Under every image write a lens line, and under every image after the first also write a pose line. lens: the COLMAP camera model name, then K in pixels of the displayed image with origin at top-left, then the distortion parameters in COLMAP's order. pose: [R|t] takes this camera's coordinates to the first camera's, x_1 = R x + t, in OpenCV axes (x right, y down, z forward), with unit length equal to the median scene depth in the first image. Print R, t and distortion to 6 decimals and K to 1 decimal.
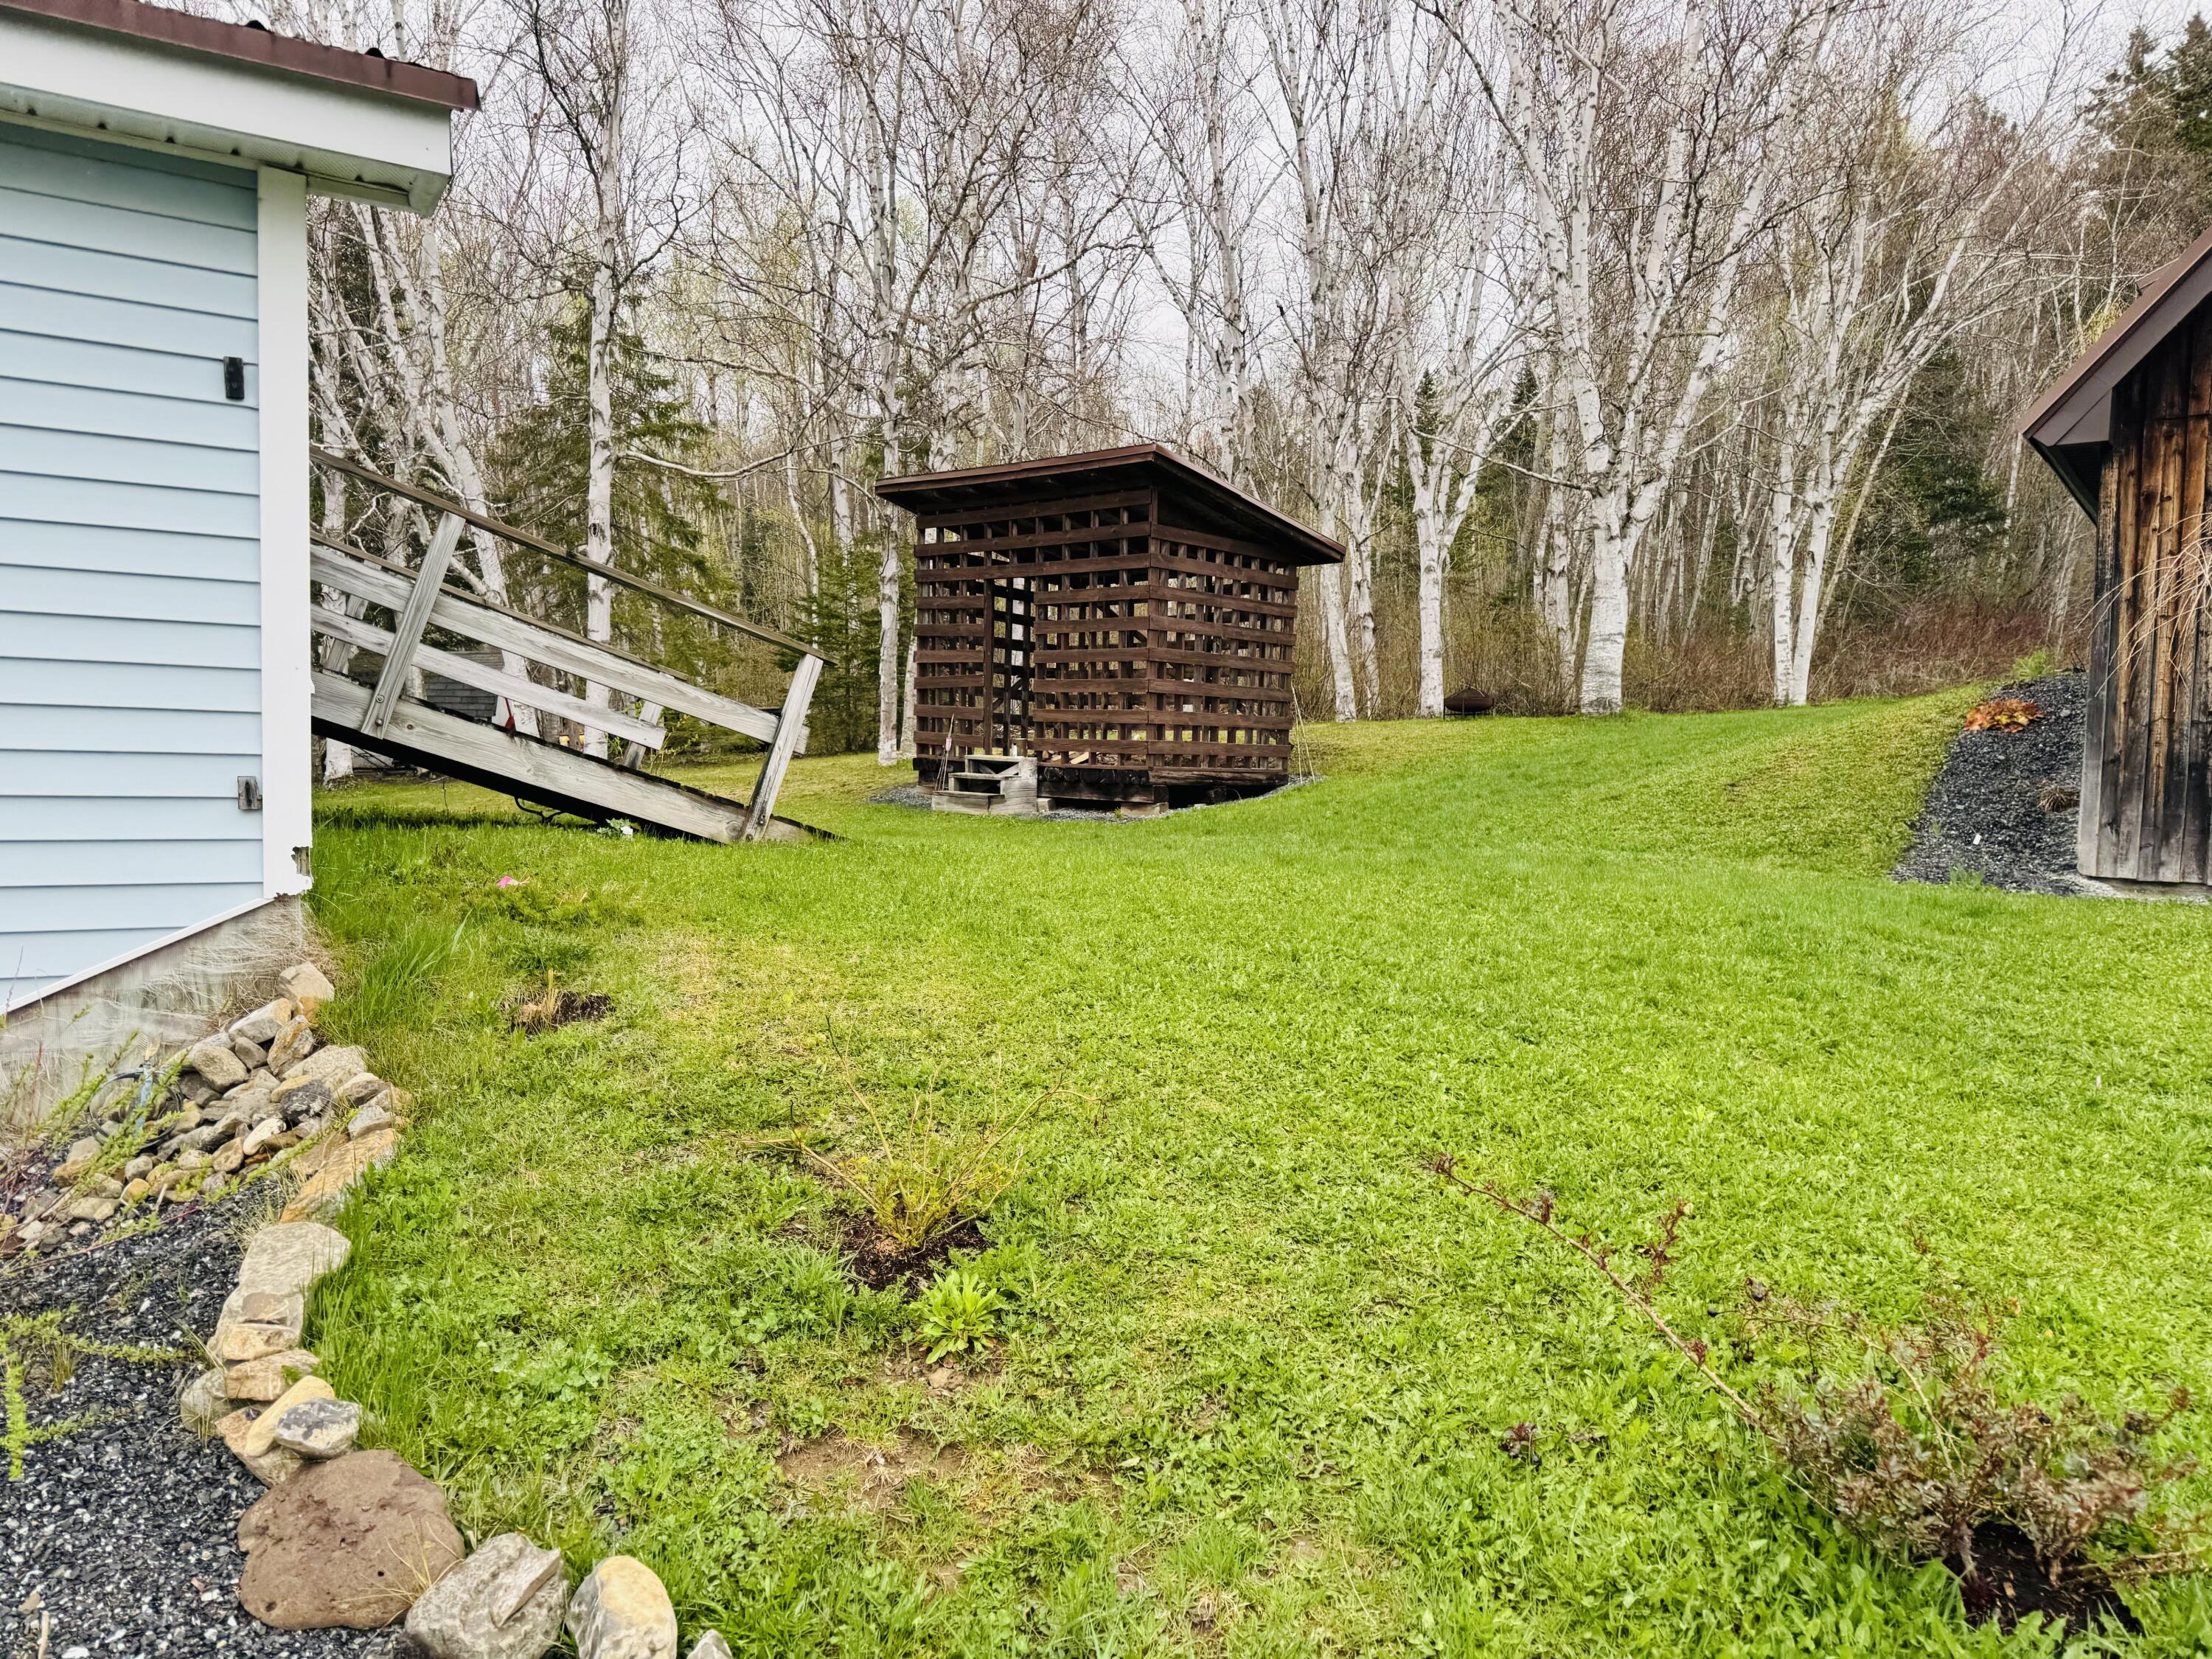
lens RADIAL K [[1532.1, 0, 1101.8], [0, 1532.1, 834.0], [0, 0, 1]] dist [0.007968, 0.001614]
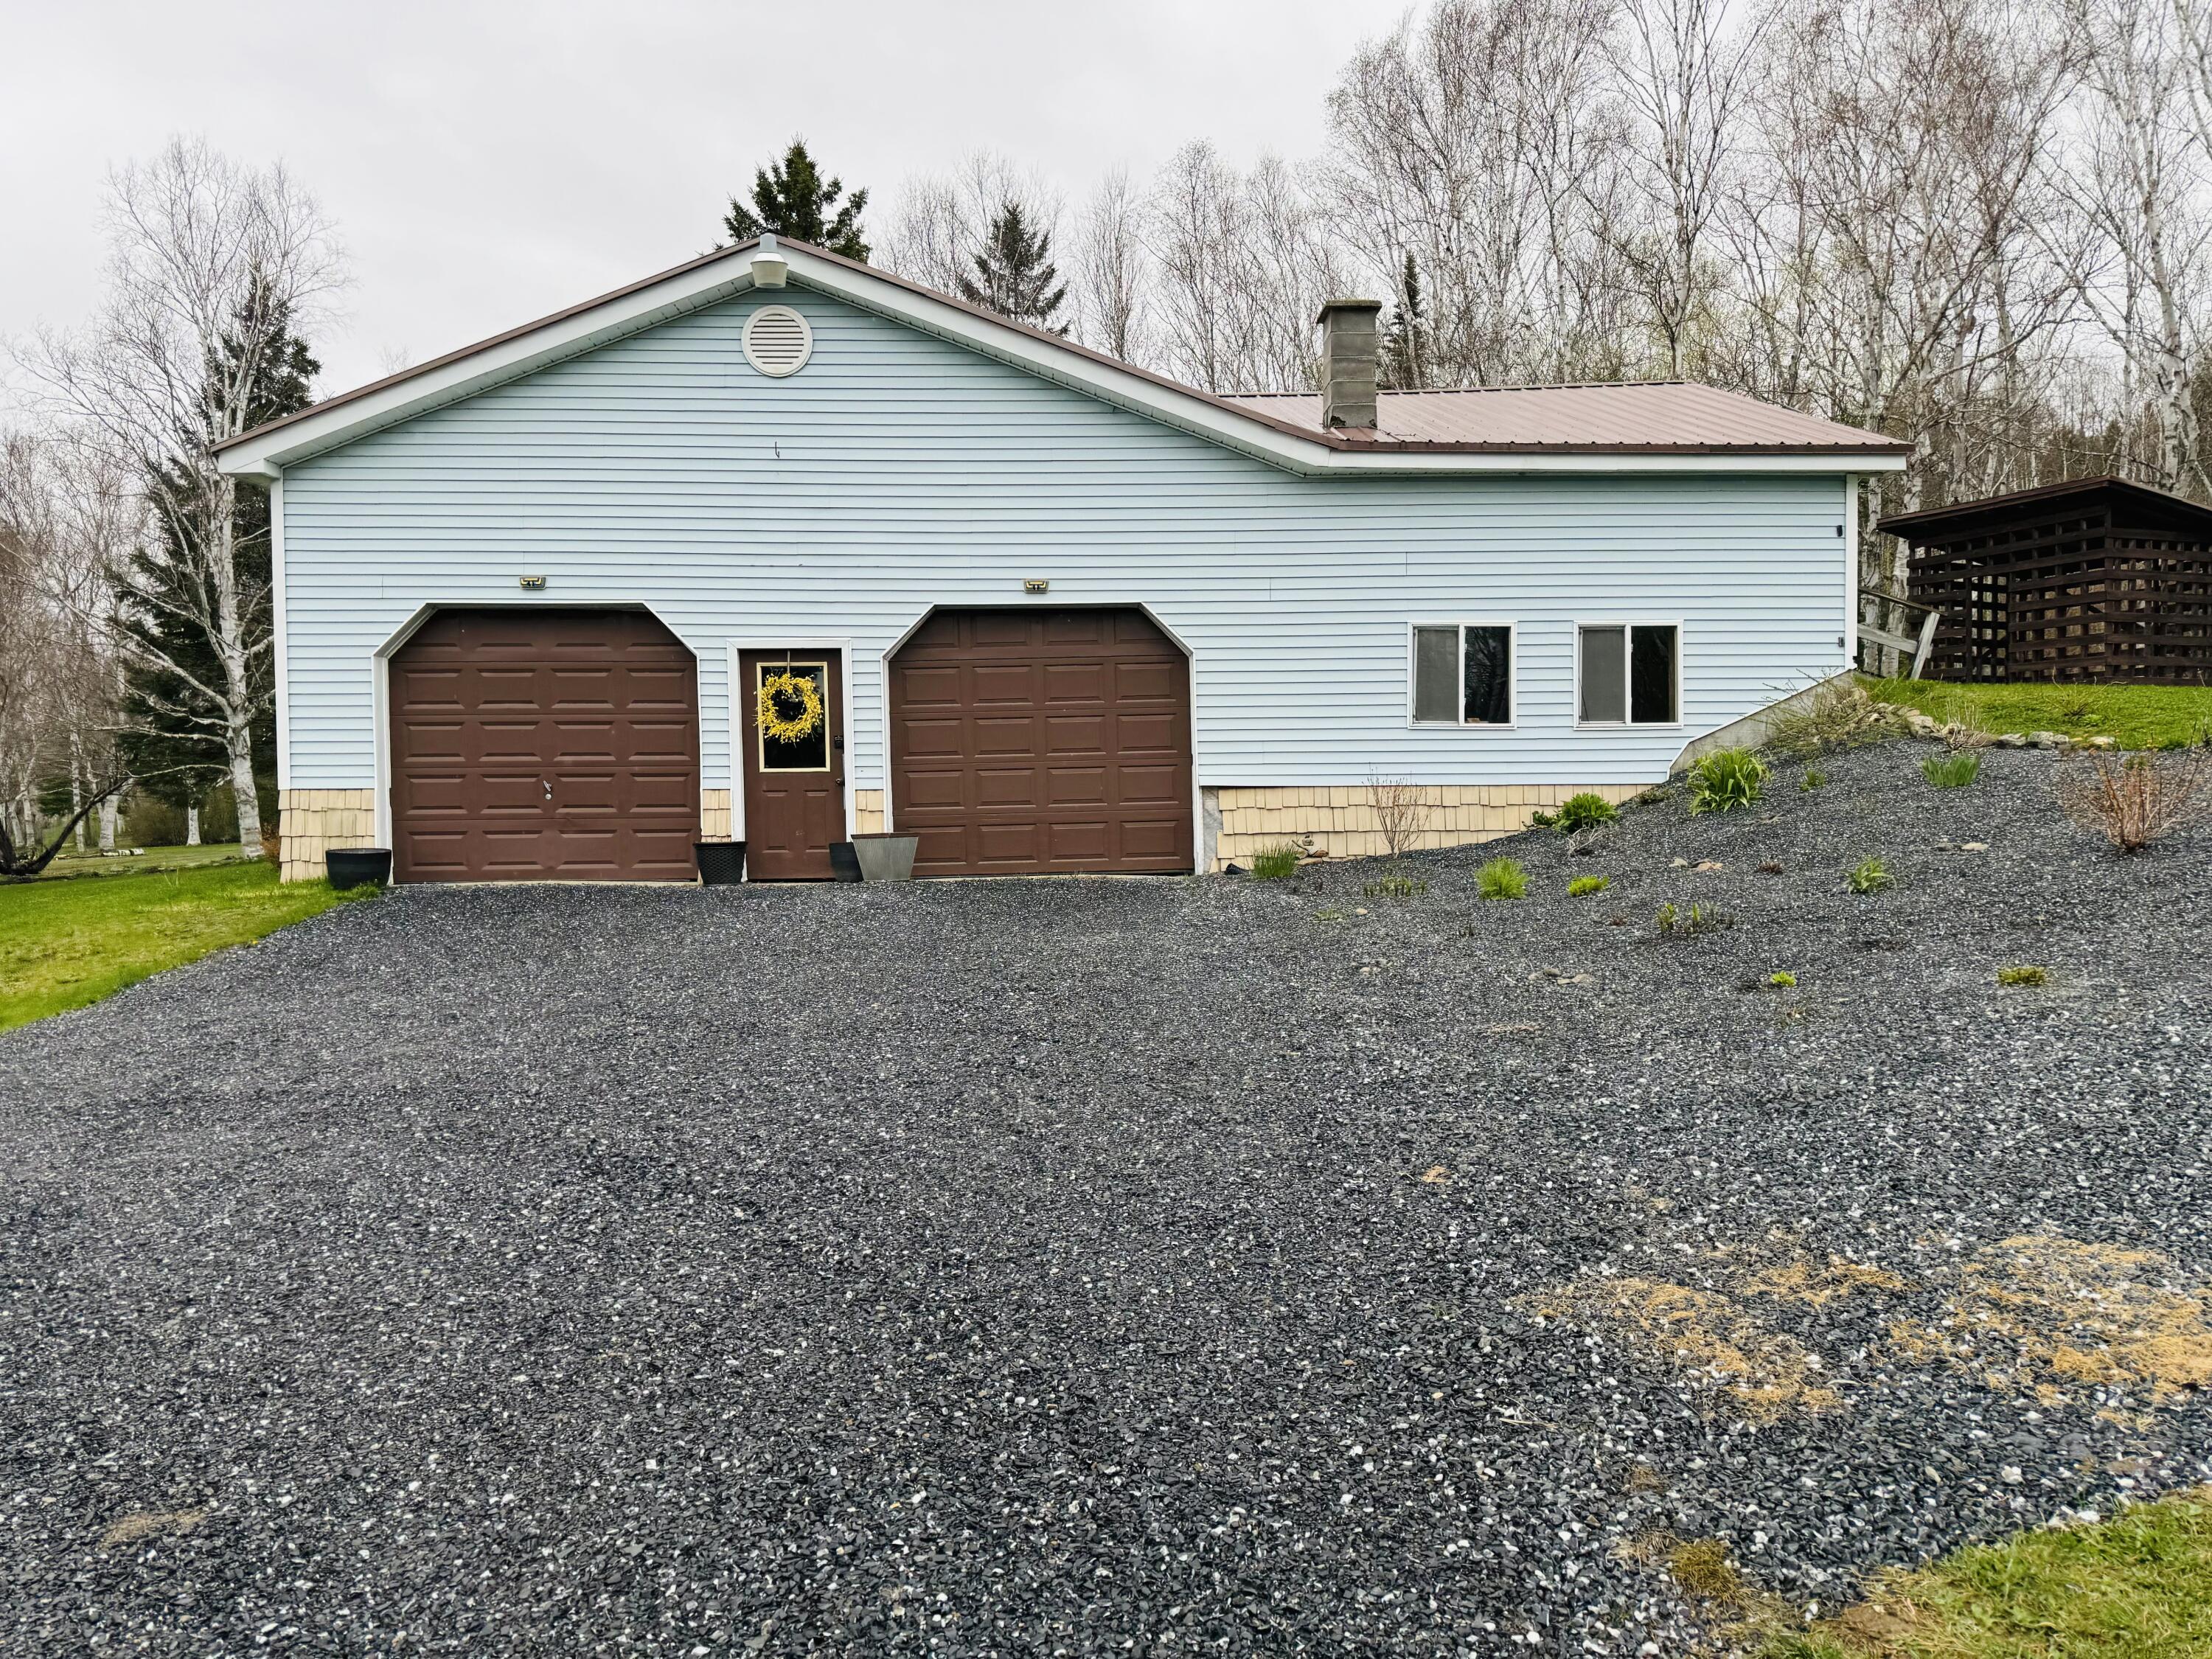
lens RADIAL K [[1532.1, 0, 1101.5], [0, 1532.1, 813.3], [0, 0, 1]] dist [0.007968, 0.001614]
pose [[0.861270, -0.020034, -0.507752, -0.043673], [-0.000984, 0.999155, -0.041092, 0.105910], [0.508146, 0.035891, 0.860523, -0.600299]]
